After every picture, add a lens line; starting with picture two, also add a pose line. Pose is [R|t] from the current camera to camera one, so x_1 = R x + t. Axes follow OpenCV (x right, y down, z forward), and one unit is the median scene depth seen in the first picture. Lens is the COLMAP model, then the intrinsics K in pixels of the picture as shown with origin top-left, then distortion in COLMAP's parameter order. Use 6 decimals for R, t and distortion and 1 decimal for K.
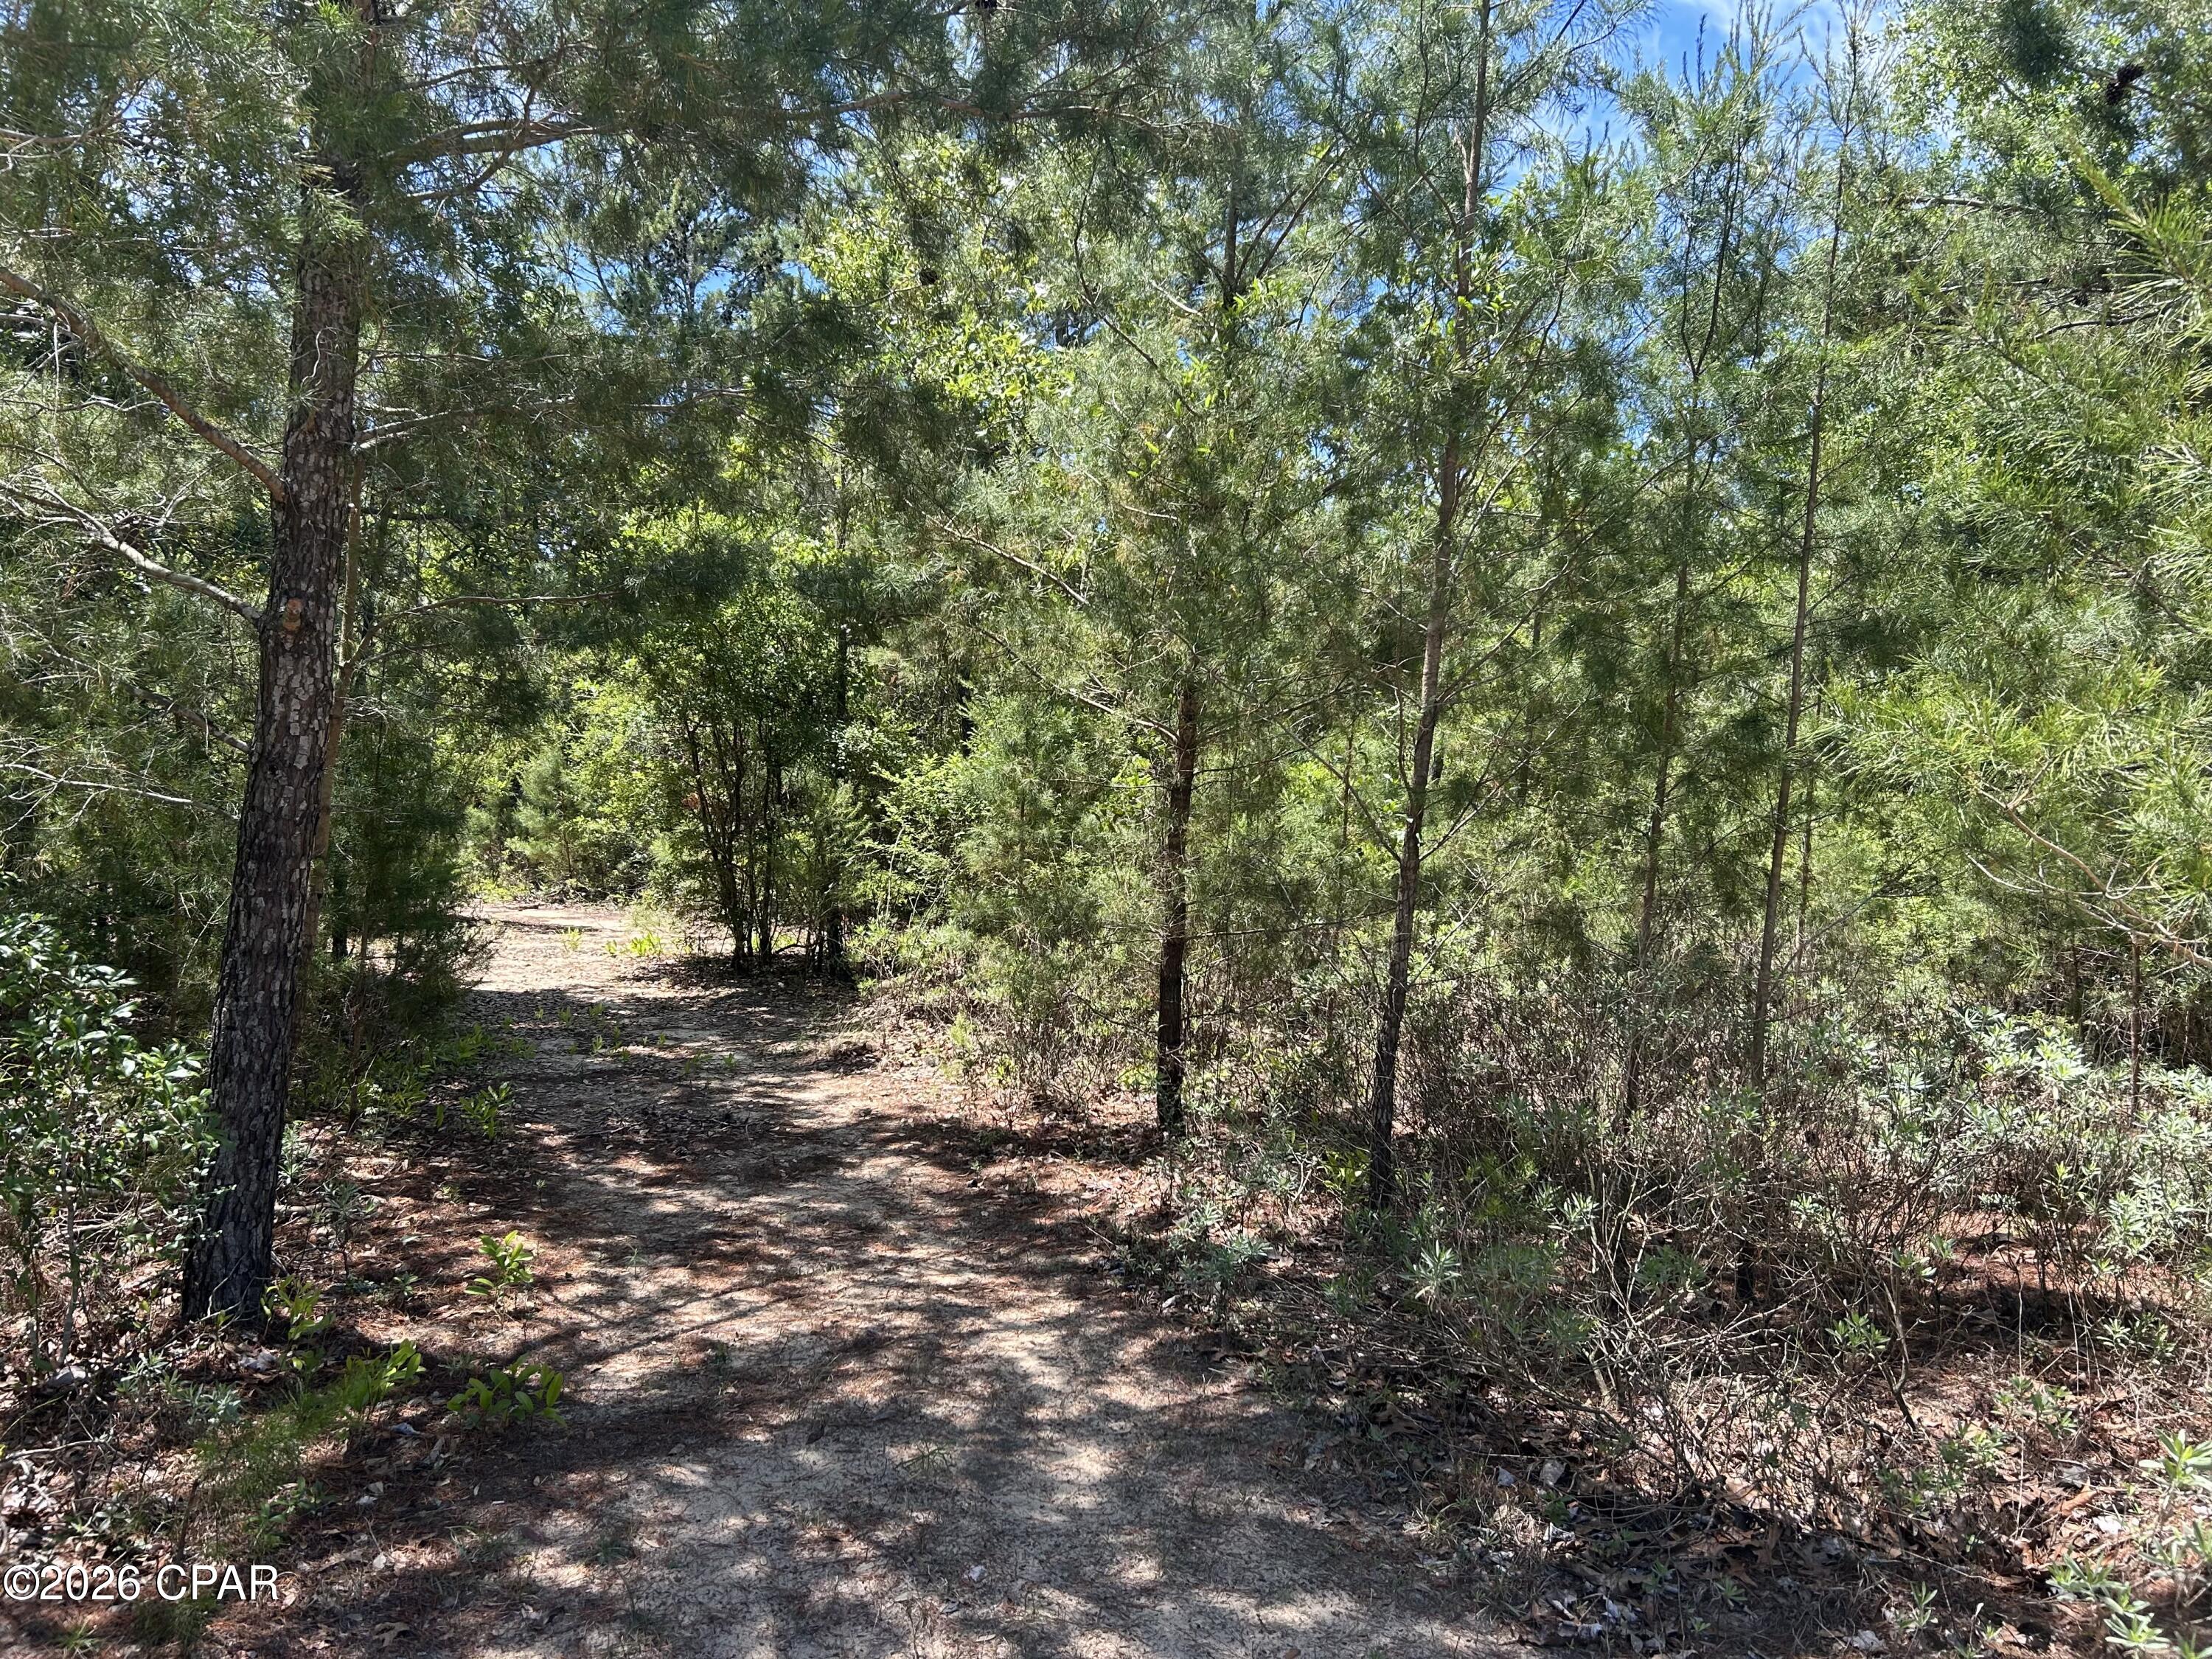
lens RADIAL K [[1663.5, 0, 1101.4], [0, 1663.5, 900.7], [0, 0, 1]] dist [0.011387, 0.003955]
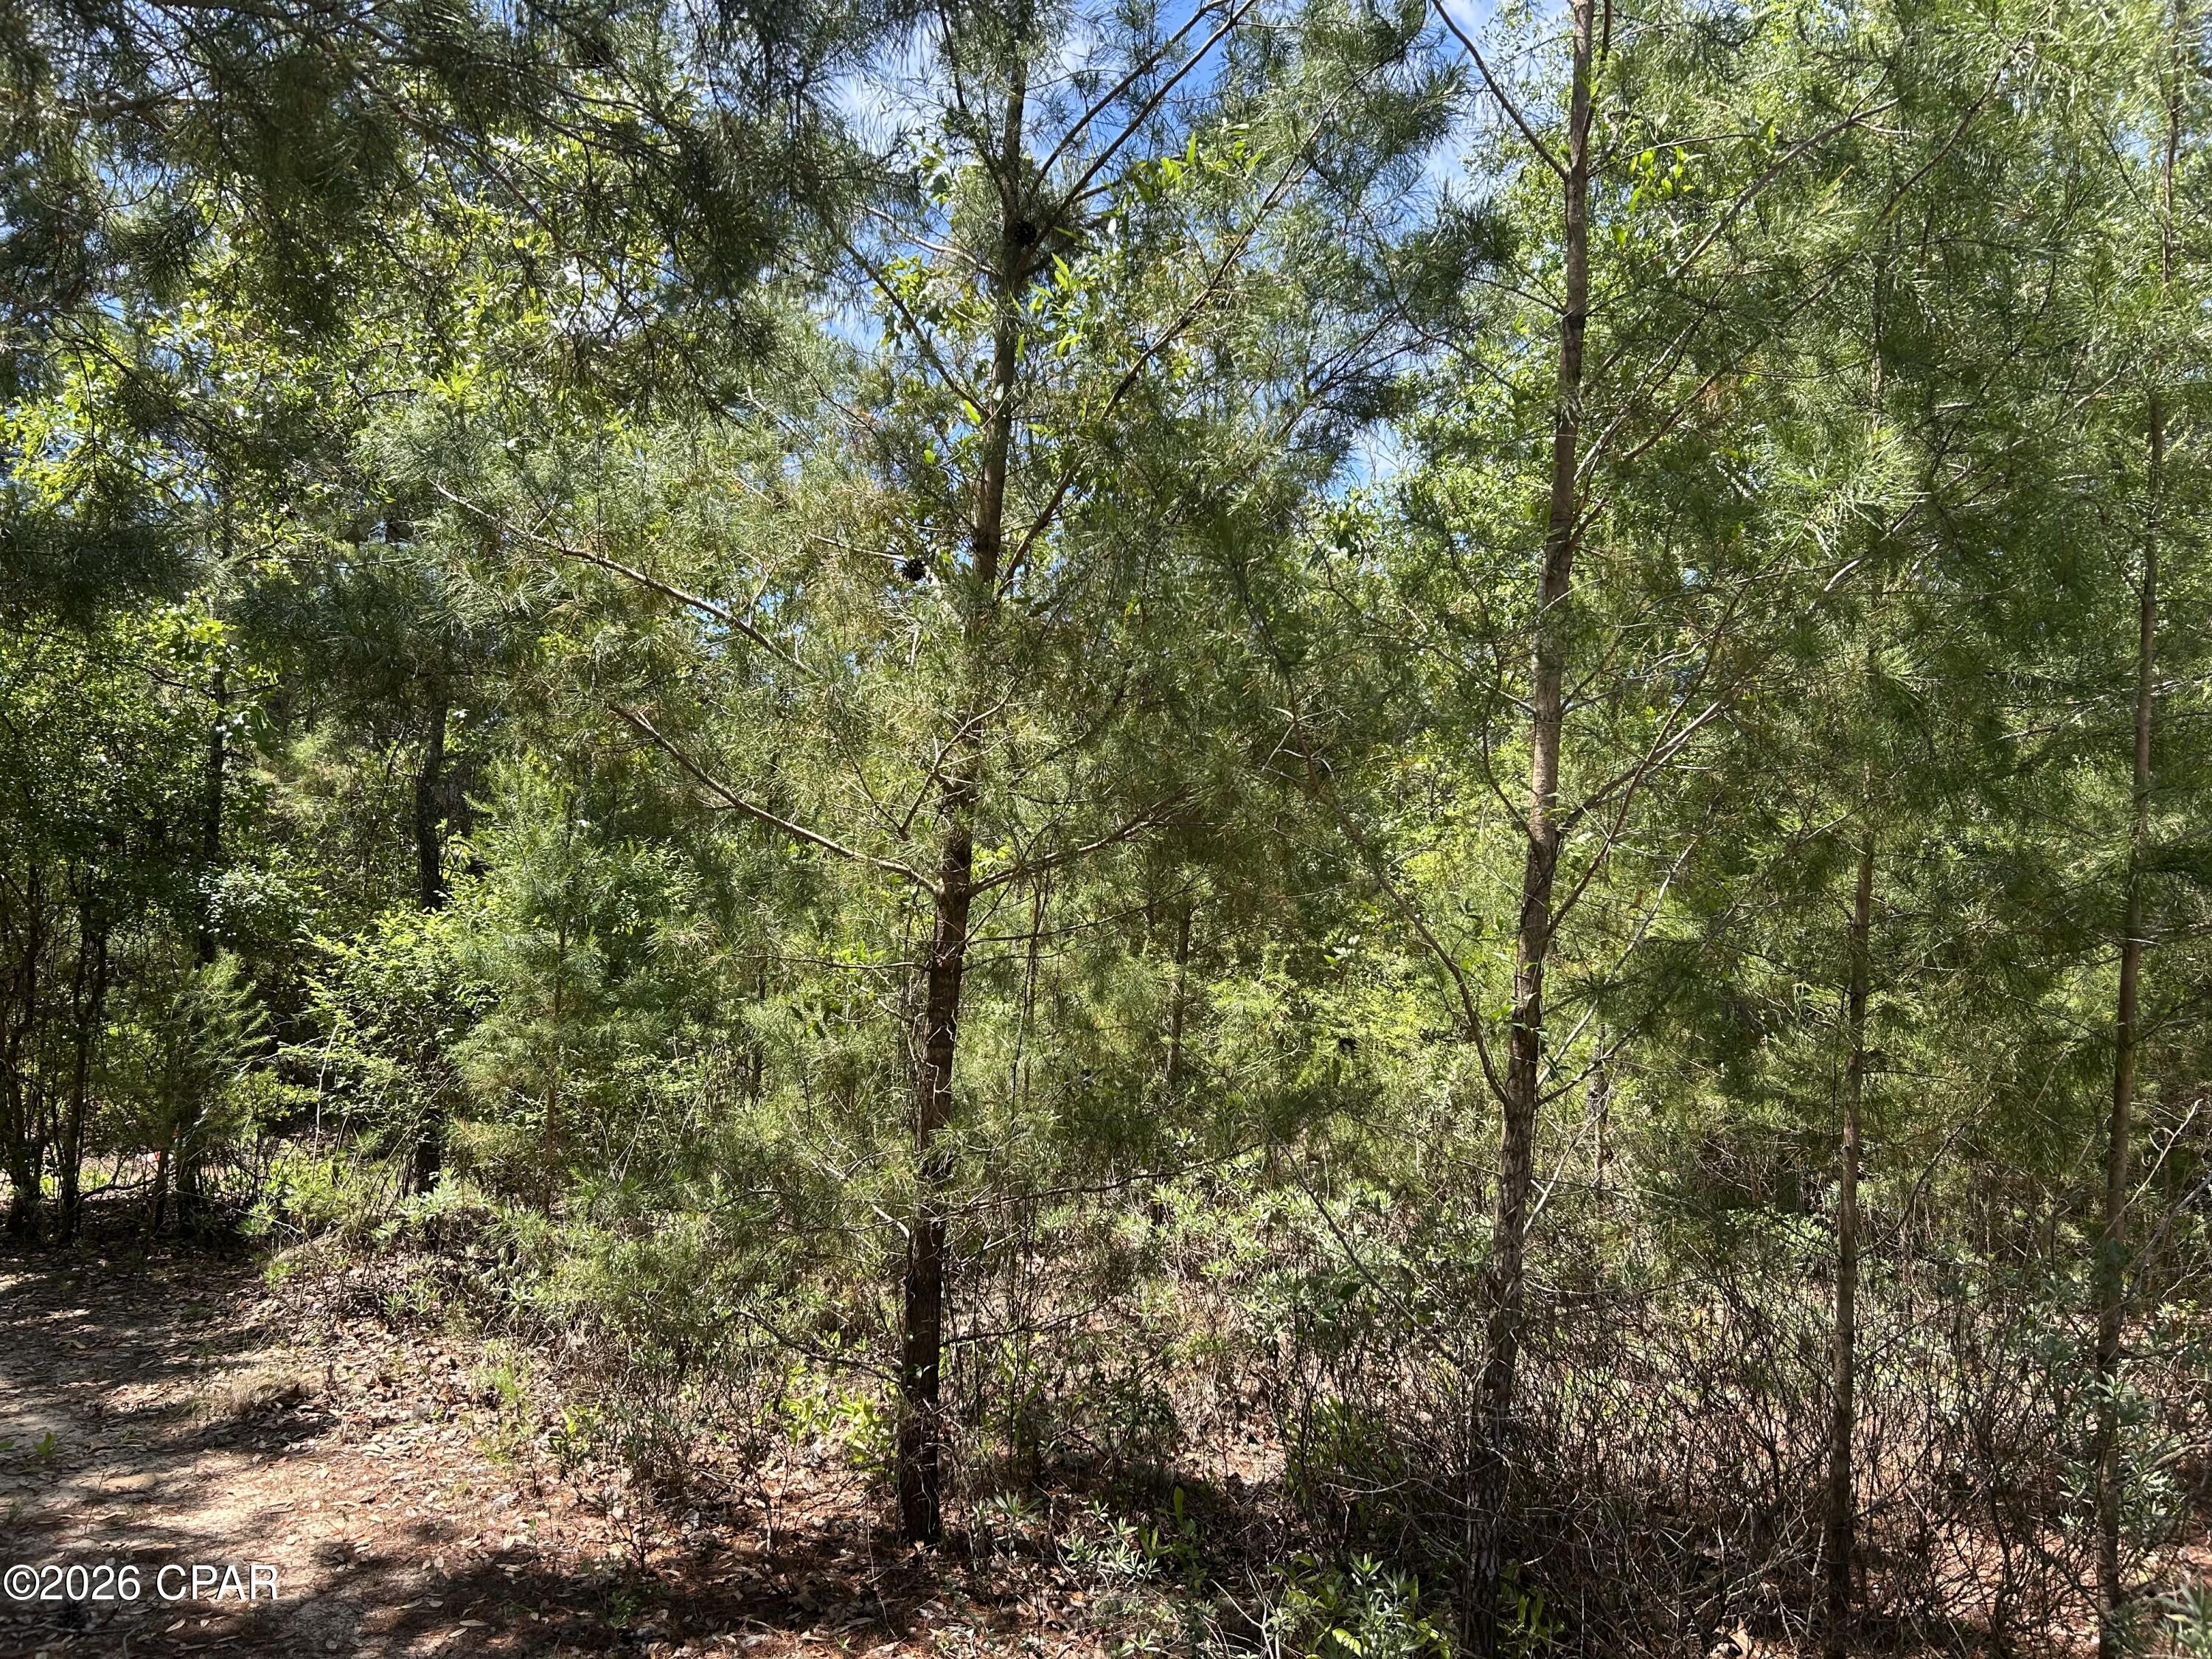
lens RADIAL K [[1640.1, 0, 1108.4], [0, 1640.1, 837.2], [0, 0, 1]] dist [-0.008602, -0.003022]
pose [[0.923174, 0.006316, 0.384331, -0.088591], [0.042496, 0.992059, -0.118378, -0.026778], [-0.382026, 0.125616, 0.915575, 0.280628]]
